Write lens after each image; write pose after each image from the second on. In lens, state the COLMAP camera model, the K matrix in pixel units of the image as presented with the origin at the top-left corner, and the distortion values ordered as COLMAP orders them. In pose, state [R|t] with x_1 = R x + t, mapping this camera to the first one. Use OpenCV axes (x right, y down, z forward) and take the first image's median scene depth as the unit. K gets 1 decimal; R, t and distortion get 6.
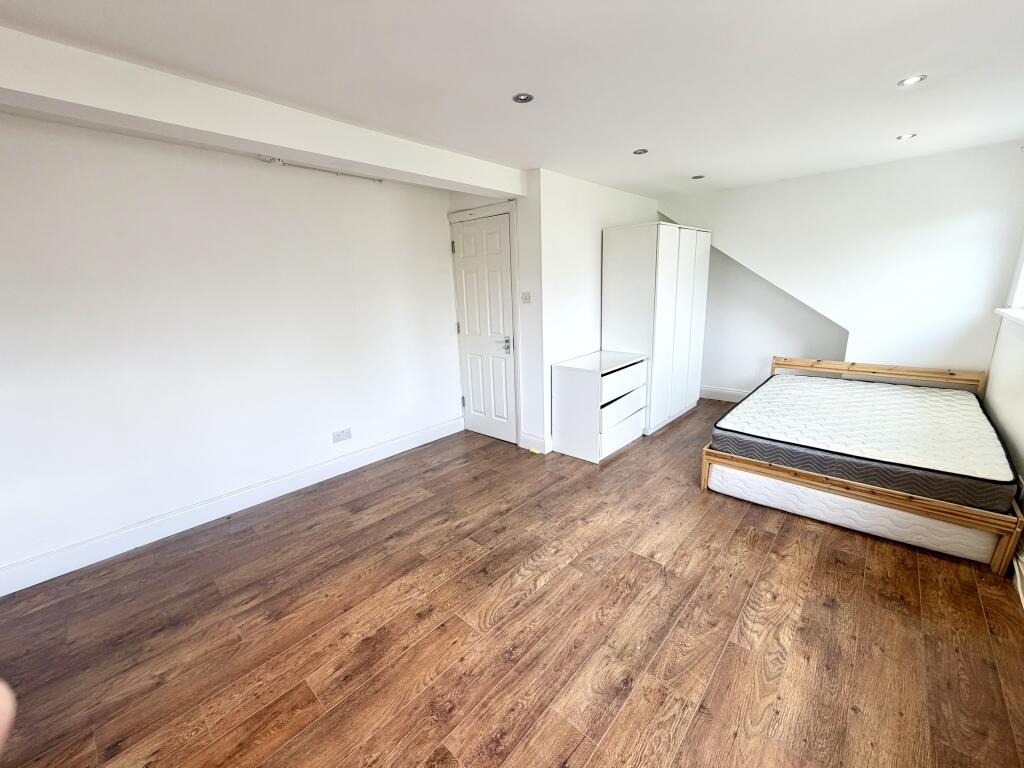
lens RADIAL K [[409.8, 0, 512.0], [0, 409.8, 384.0], [0, 0, 1]] dist [0.000291, -0.000129]
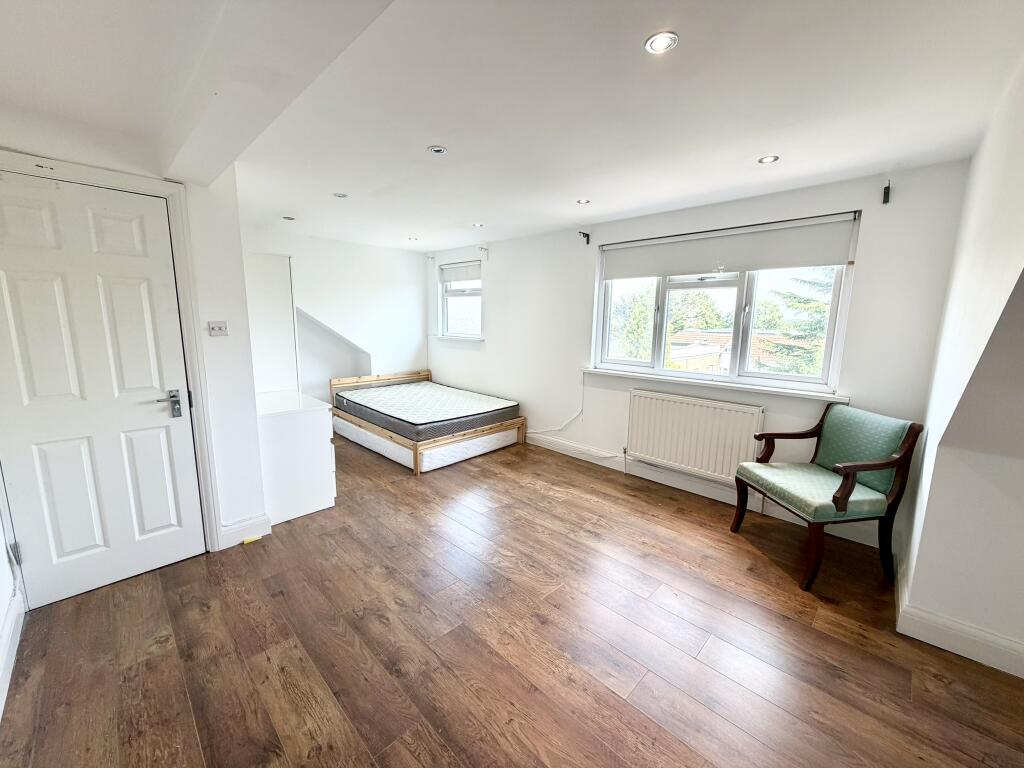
lens RADIAL K [[409.8, 0, 512.0], [0, 409.8, 384.0], [0, 0, 1]] dist [0.000291, -0.000129]
pose [[0.038761, -0.124712, 0.991436, -0.826943], [0.221871, 0.968489, 0.113151, -0.109396], [-0.974305, 0.215585, 0.065209, 0.615629]]
